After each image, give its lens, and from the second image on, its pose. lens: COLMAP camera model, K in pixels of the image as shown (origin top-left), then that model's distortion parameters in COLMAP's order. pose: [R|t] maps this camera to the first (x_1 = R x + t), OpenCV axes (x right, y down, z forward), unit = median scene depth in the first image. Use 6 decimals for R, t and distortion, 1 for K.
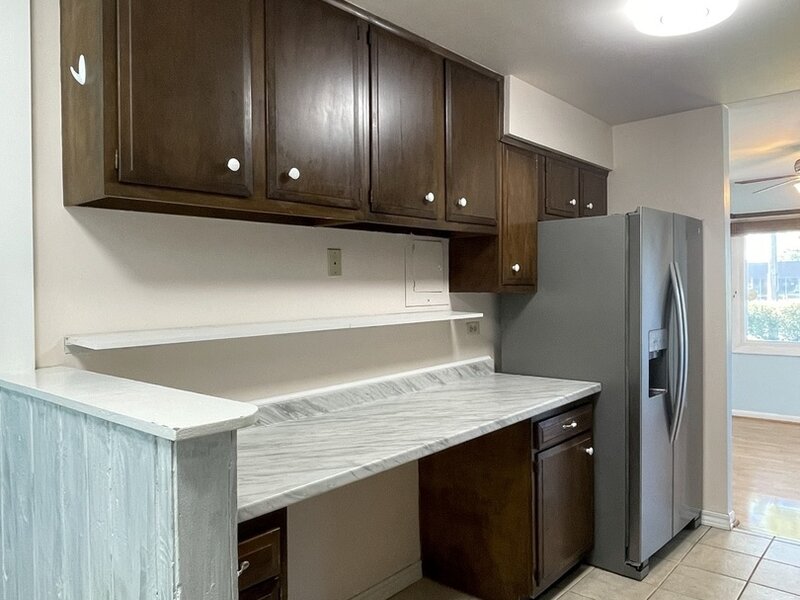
lens RADIAL K [[602.6, 0, 400.0], [0, 602.6, 300.0], [0, 0, 1]] dist [-0.001219, 0.000219]
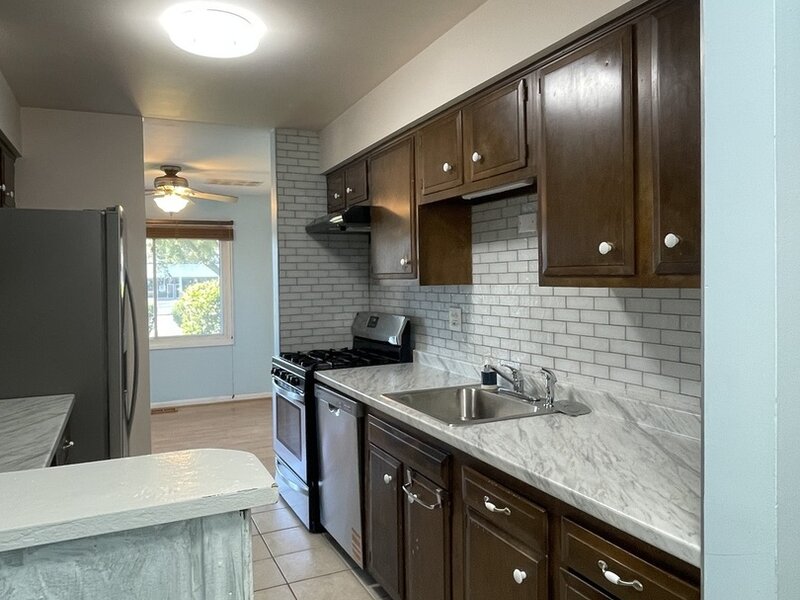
lens RADIAL K [[602.6, 0, 400.0], [0, 602.6, 300.0], [0, 0, 1]] dist [-0.001219, 0.000219]
pose [[0.407926, -0.022951, 0.912726, -0.338961], [0.031271, 0.999449, 0.011156, 0.000338], [-0.912479, 0.023991, 0.408419, 0.213551]]
